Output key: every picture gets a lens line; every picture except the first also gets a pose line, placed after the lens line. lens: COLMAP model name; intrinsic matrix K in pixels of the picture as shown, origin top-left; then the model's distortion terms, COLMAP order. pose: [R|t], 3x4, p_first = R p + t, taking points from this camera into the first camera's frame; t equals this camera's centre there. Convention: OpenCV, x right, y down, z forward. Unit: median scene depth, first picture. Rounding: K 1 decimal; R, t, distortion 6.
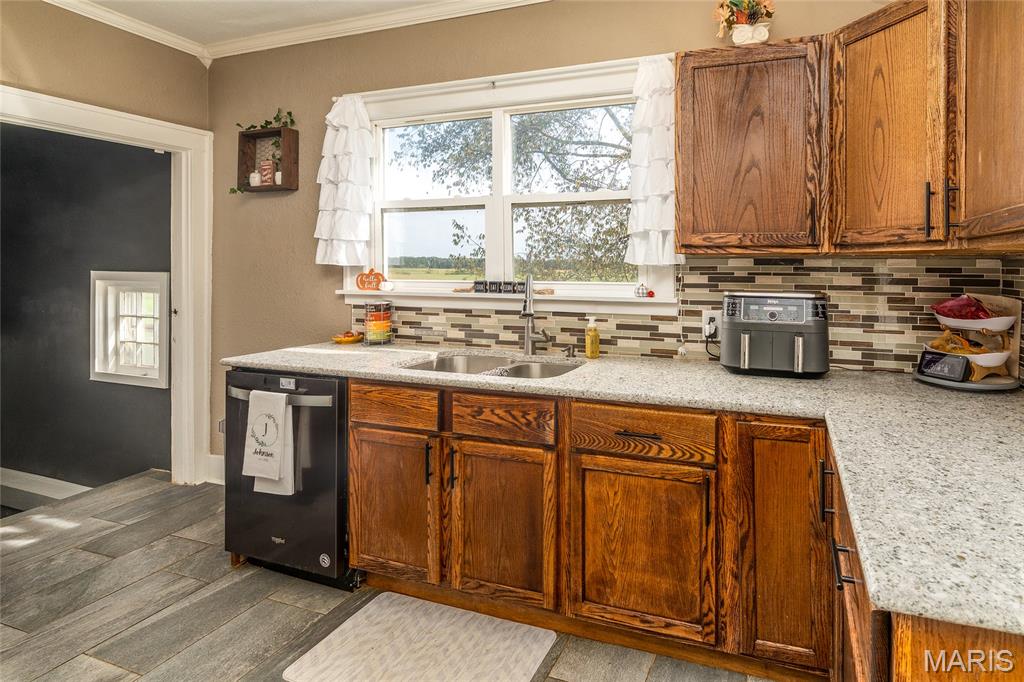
lens RADIAL K [[500.6, 0, 626.3], [0, 500.6, 272.9], [0, 0, 1]] dist [-0.005051, 0.000348]
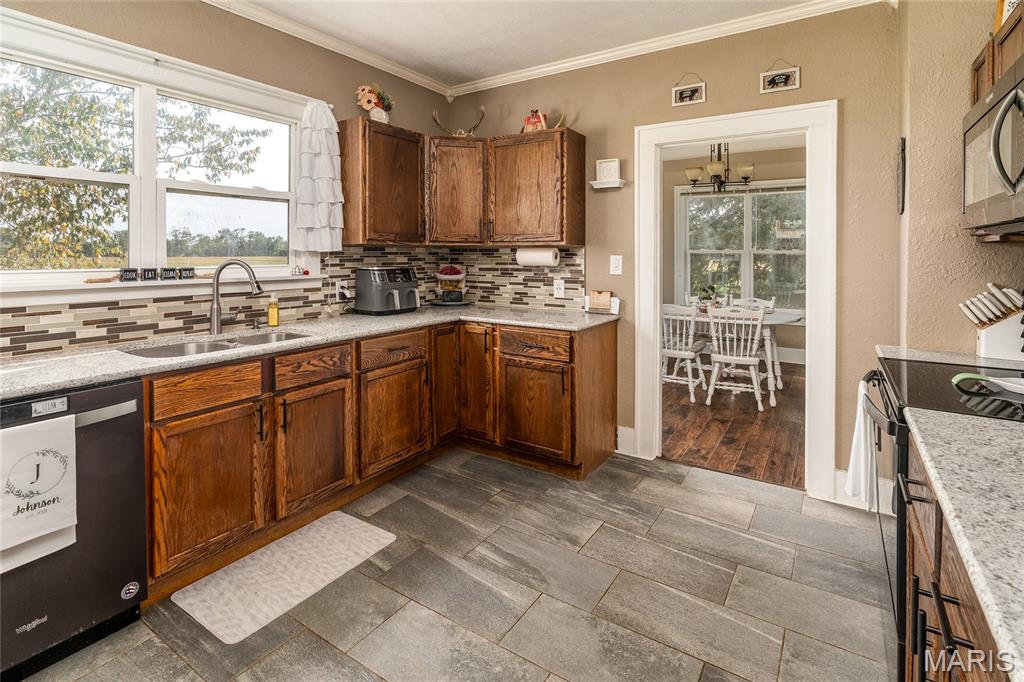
lens RADIAL K [[491.7, 0, 514.0], [0, 491.7, 255.3], [0, 0, 1]] dist [-0.001410, 0.000498]
pose [[0.275308, -0.008992, 0.961314, -1.122362], [0.010551, 0.999924, 0.006332, -0.006679], [-0.961298, 0.008399, 0.275382, 0.103068]]
